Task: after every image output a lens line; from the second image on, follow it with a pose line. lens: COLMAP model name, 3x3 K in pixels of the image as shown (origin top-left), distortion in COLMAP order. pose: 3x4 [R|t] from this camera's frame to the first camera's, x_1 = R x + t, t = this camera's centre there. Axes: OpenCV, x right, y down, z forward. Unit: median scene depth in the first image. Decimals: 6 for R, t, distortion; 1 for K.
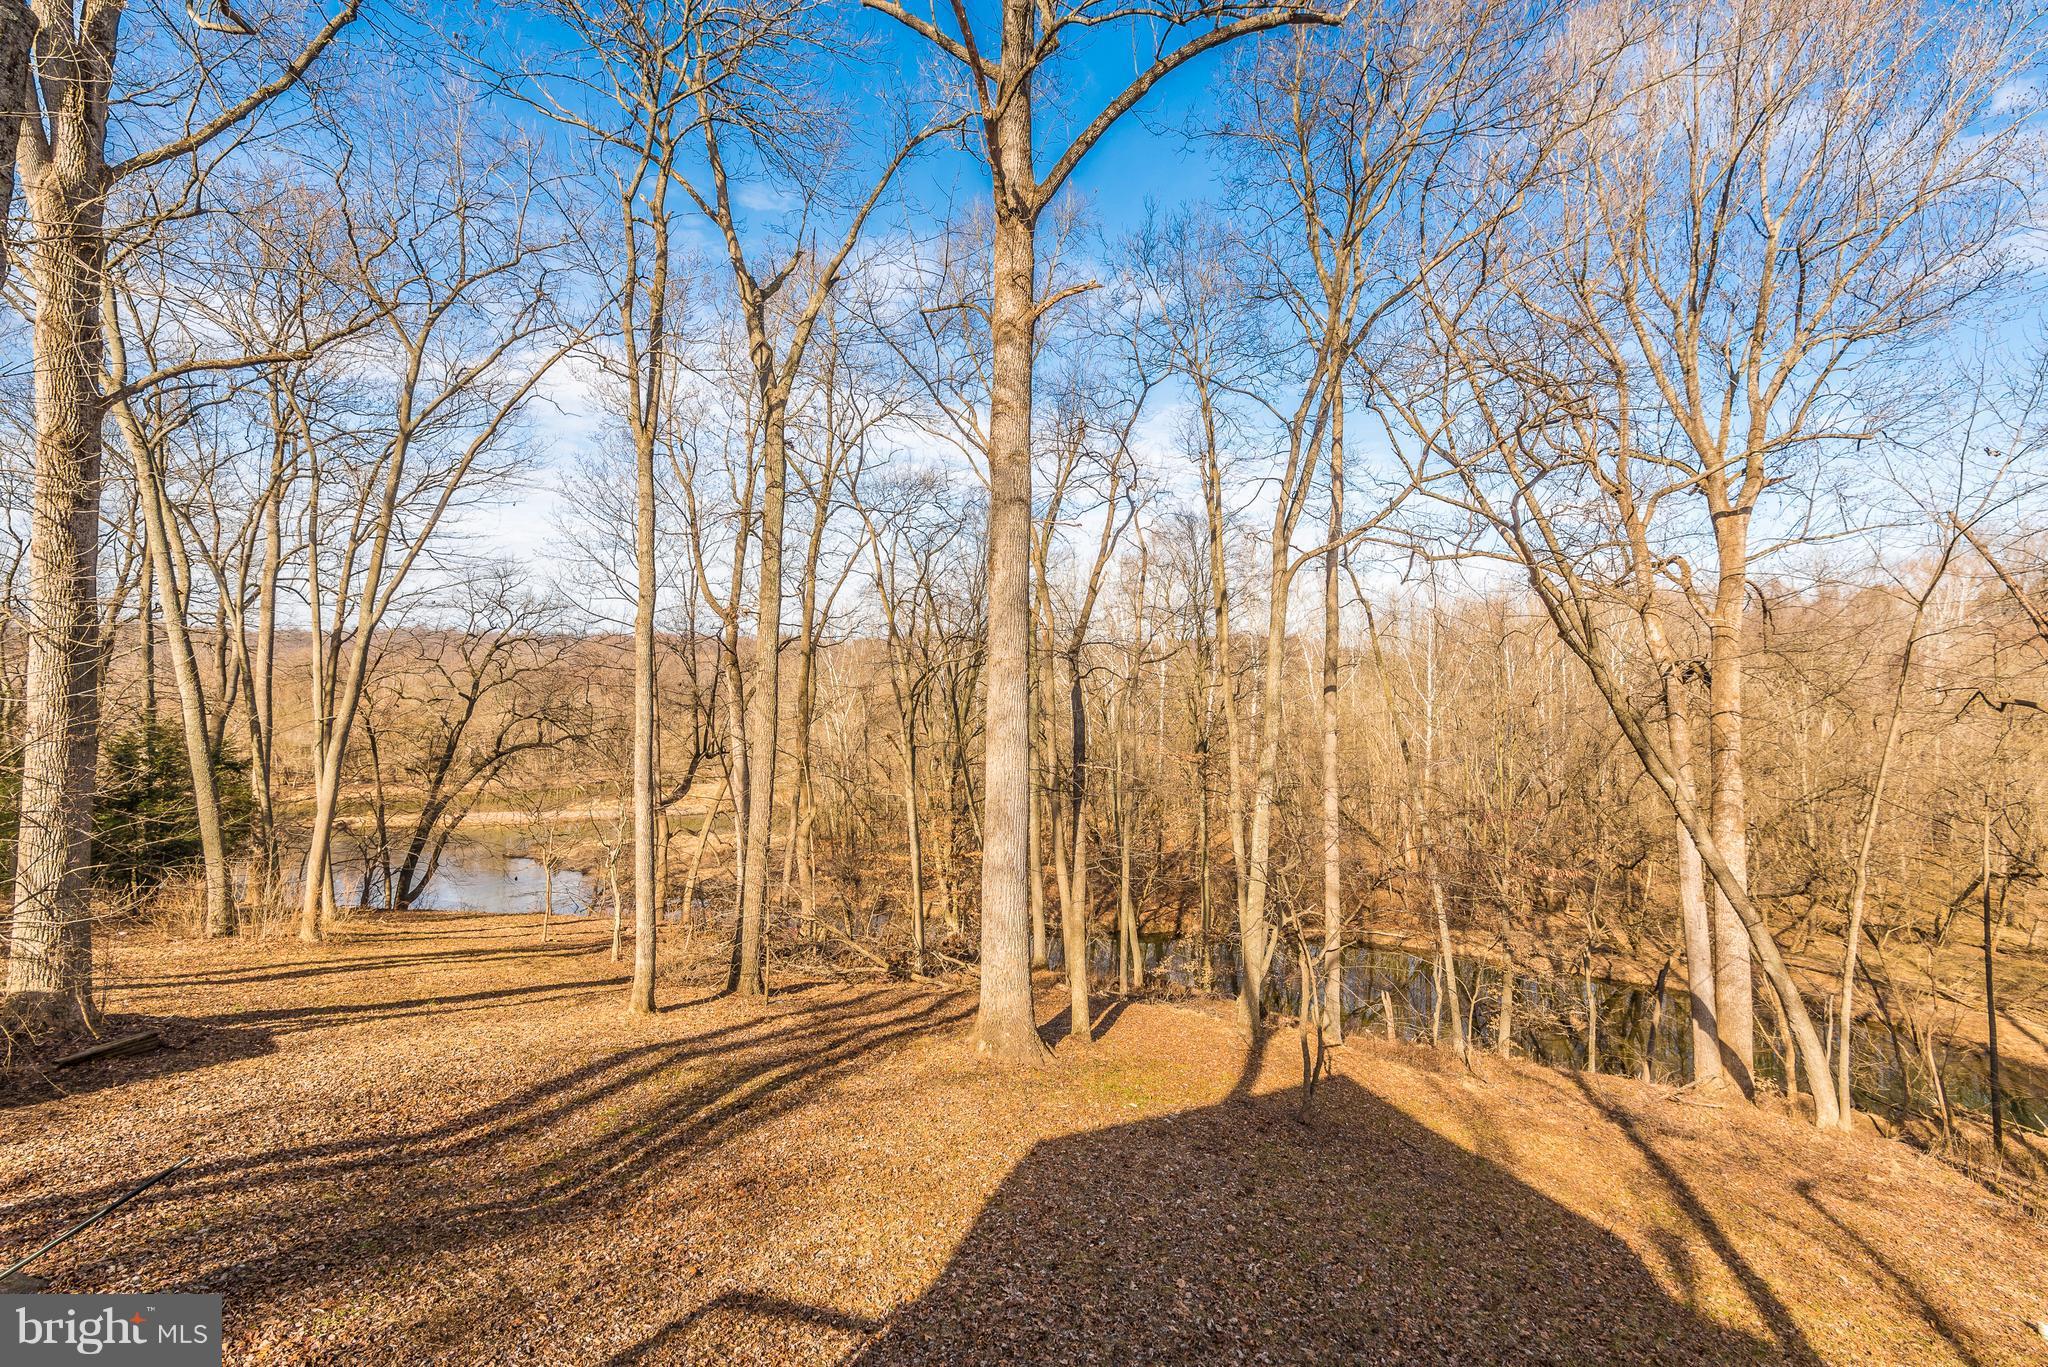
lens RADIAL K [[931.2, 0, 1035.5], [0, 931.2, 684.3], [0, 0, 1]] dist [0.019009, -0.007575]
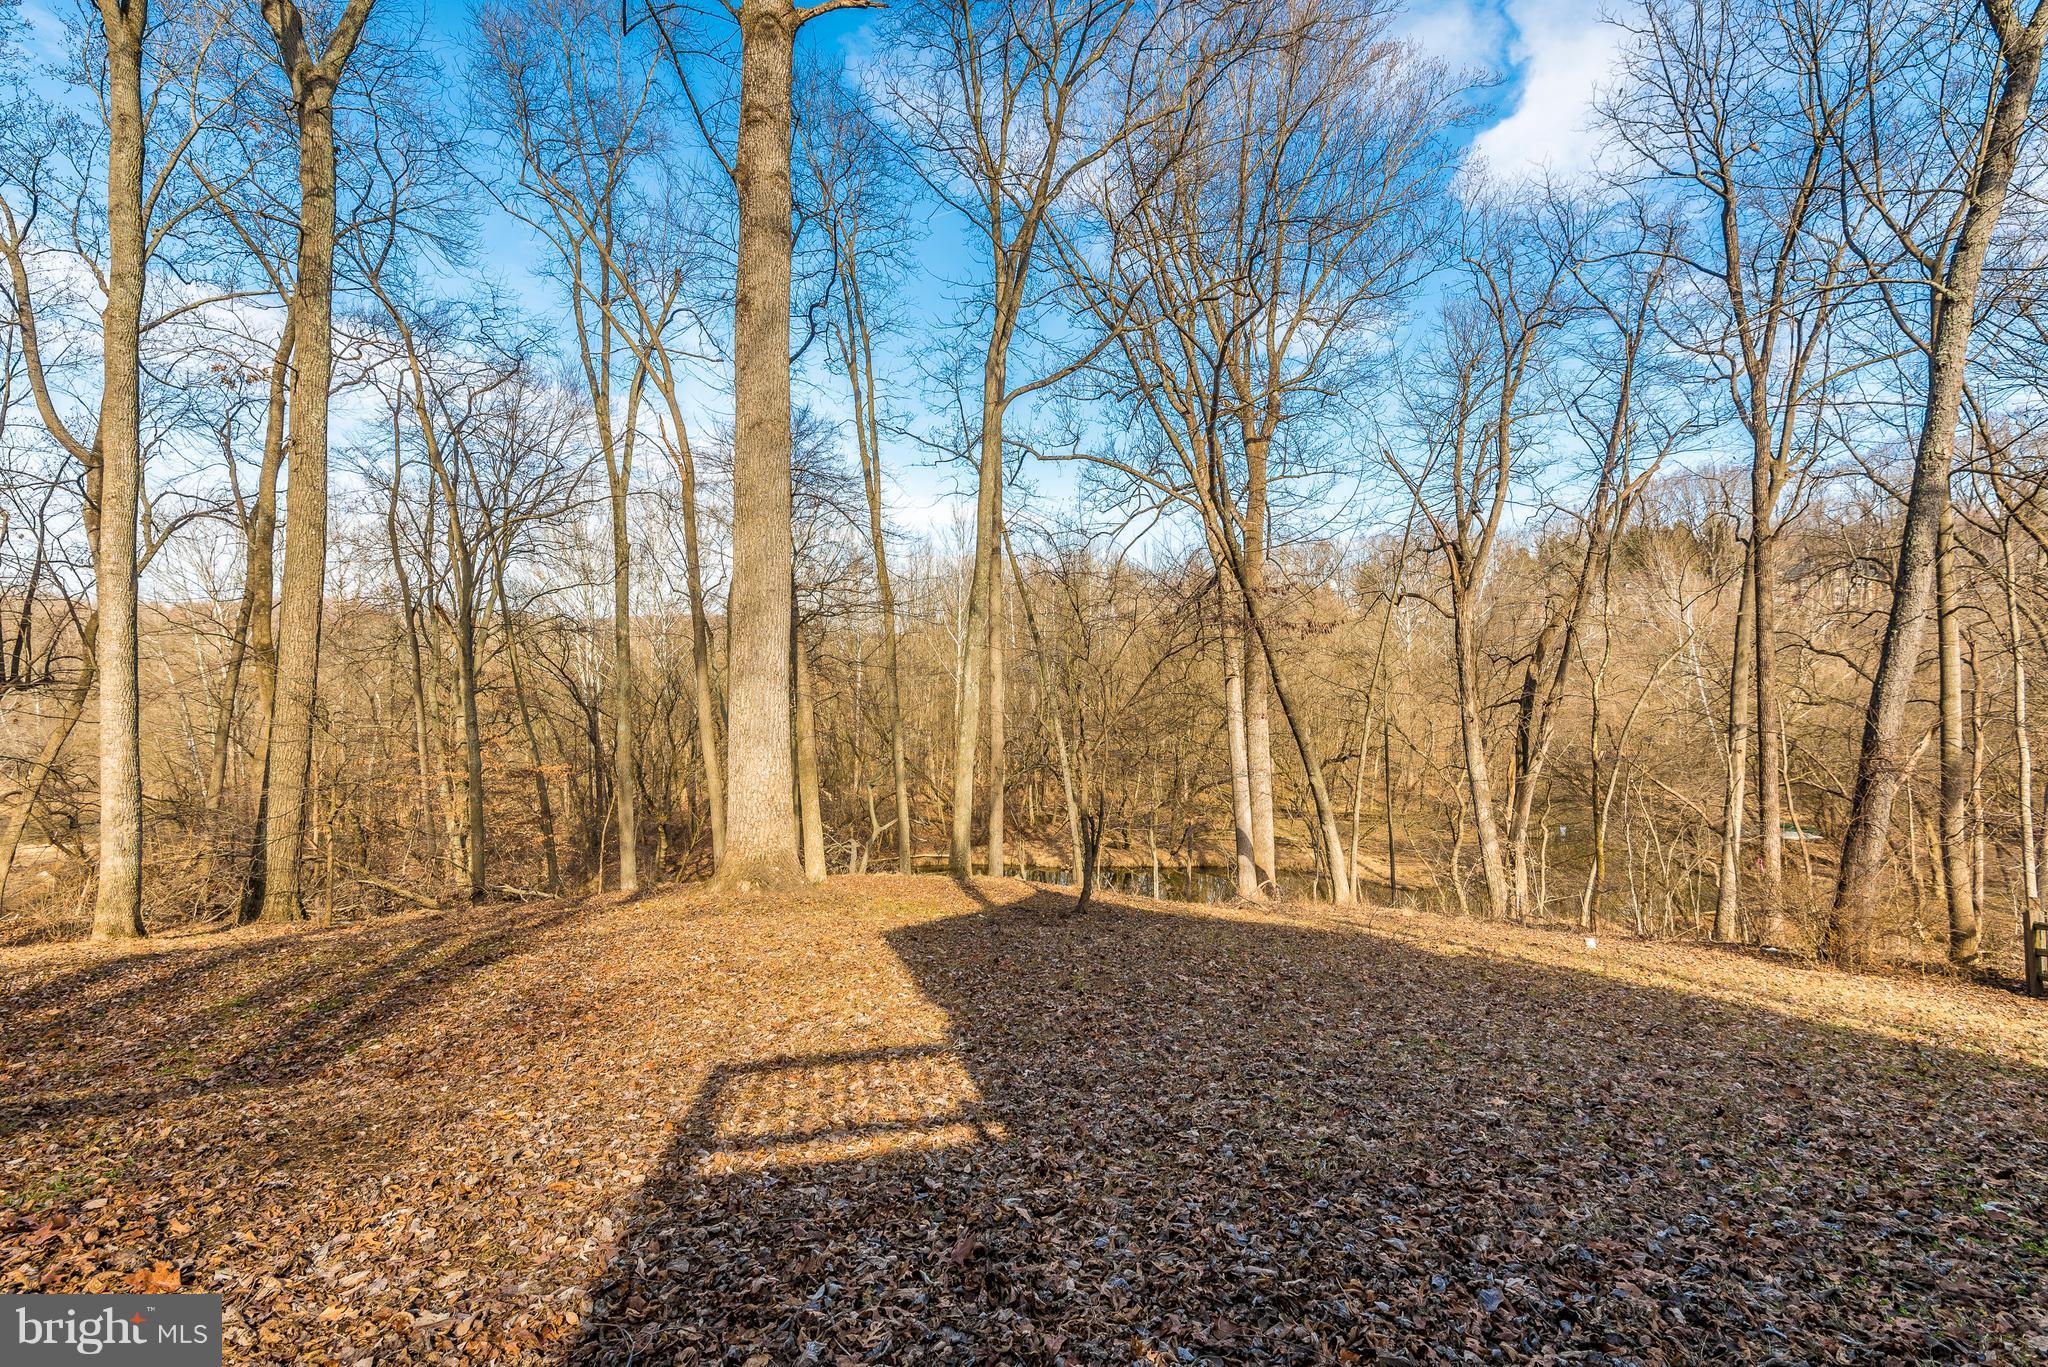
lens RADIAL K [[931.2, 0, 1033.2], [0, 931.2, 662.6], [0, 0, 1]] dist [0.019009, -0.007575]
pose [[0.850067, 0.002263, 0.526670, -0.122651], [0.000511, 0.999987, -0.005121, 0.087894], [-0.526675, 0.004622, 0.850054, 0.077241]]
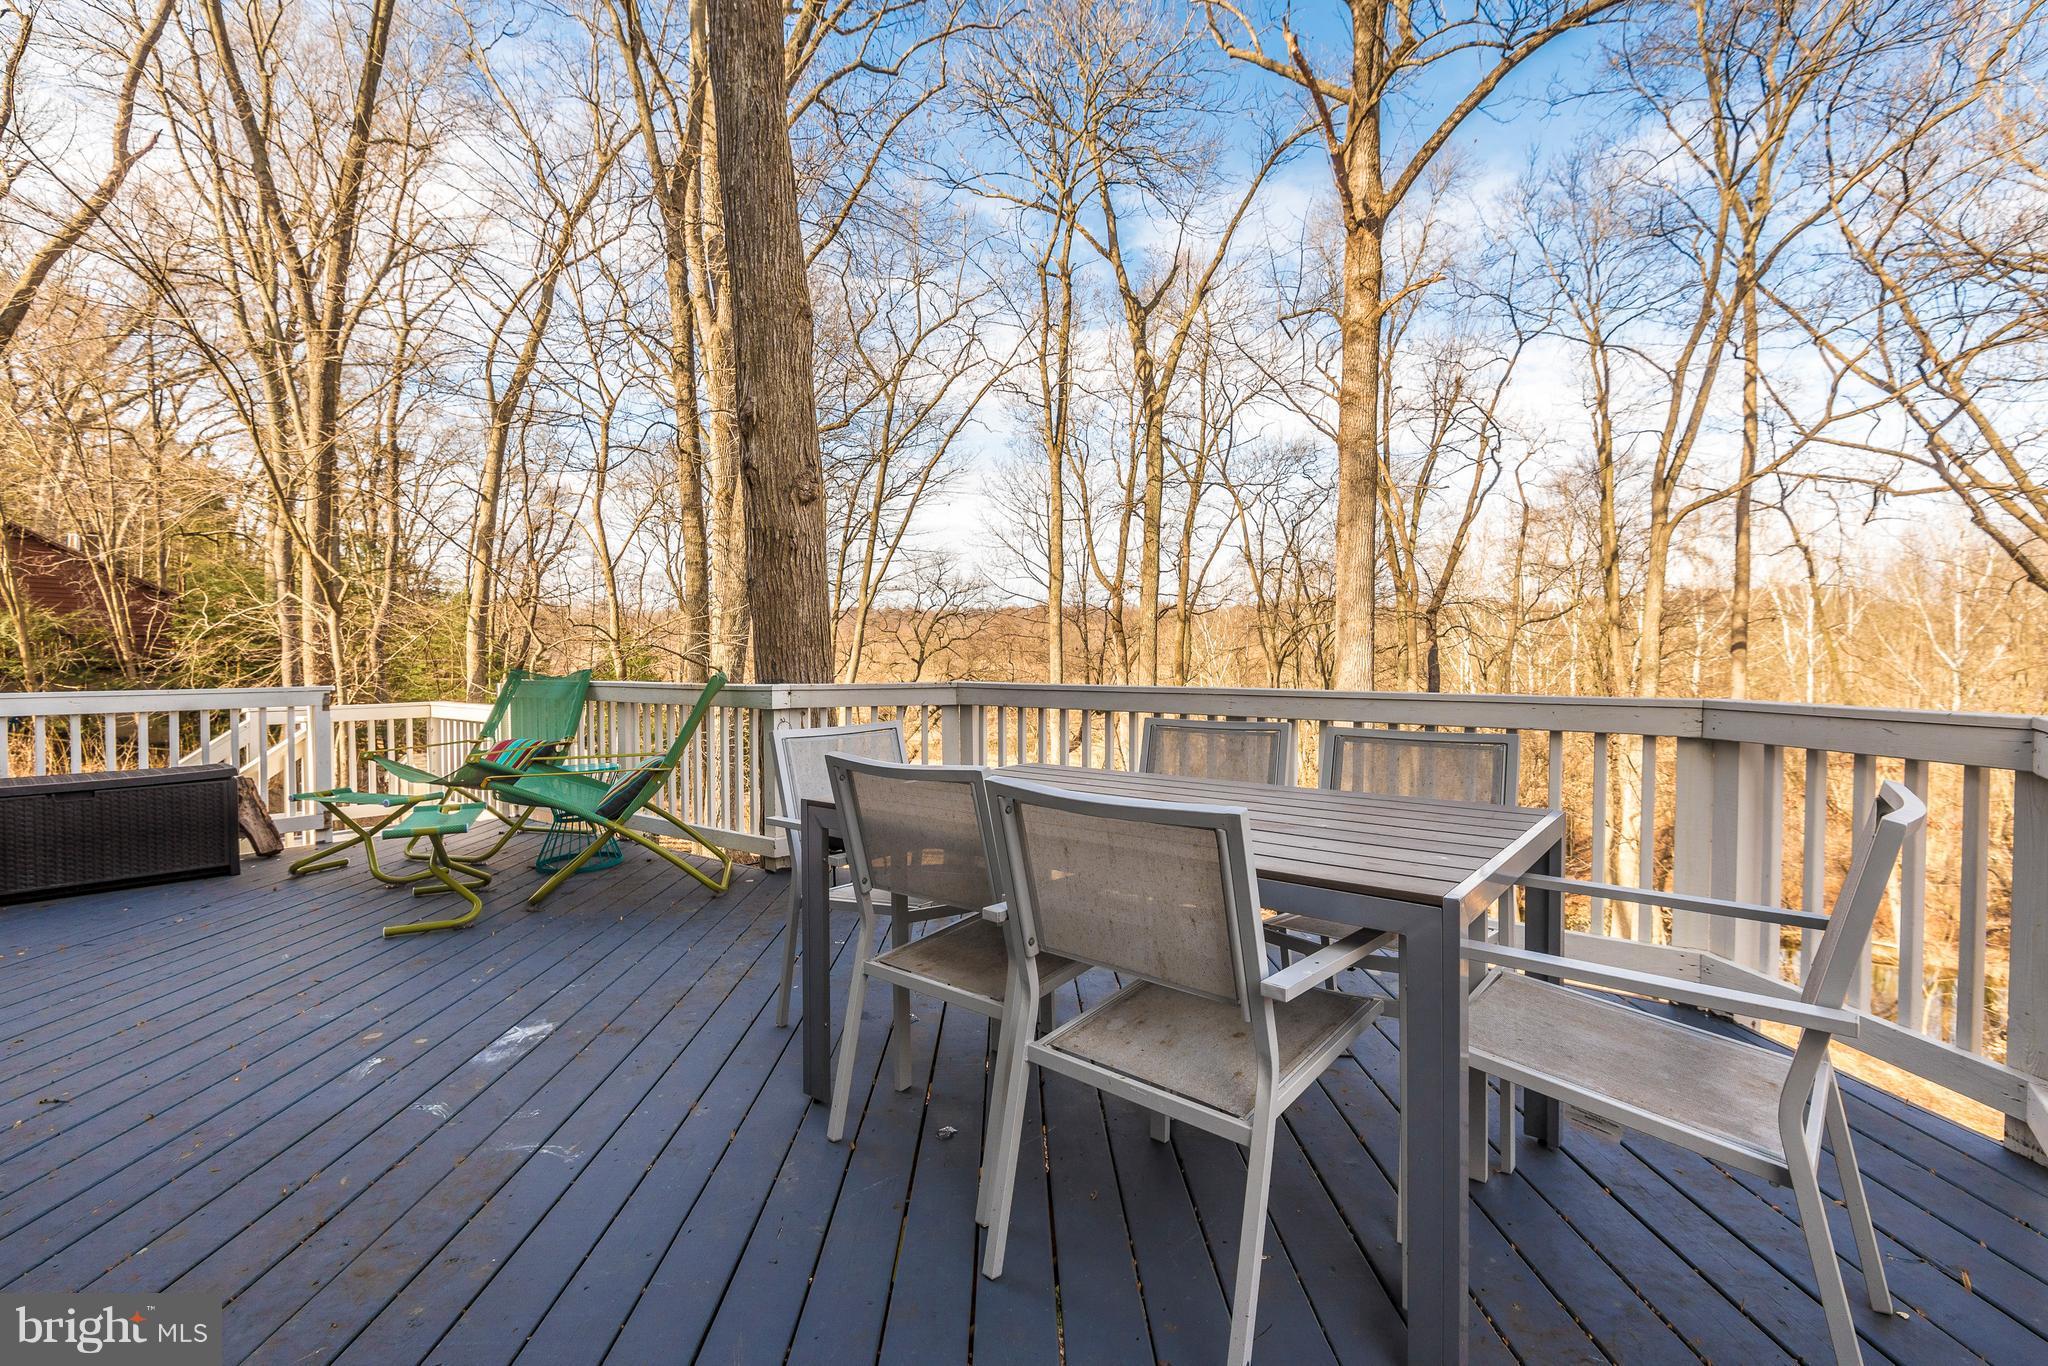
lens RADIAL K [[931.2, 0, 1013.9], [0, 931.2, 689.1], [0, 0, 1]] dist [0.019009, -0.007575]
pose [[0.912508, 0.008983, -0.408961, 0.028892], [0.007634, 0.999211, 0.038983, 0.004274], [0.408989, -0.038695, 0.911719, -0.106344]]
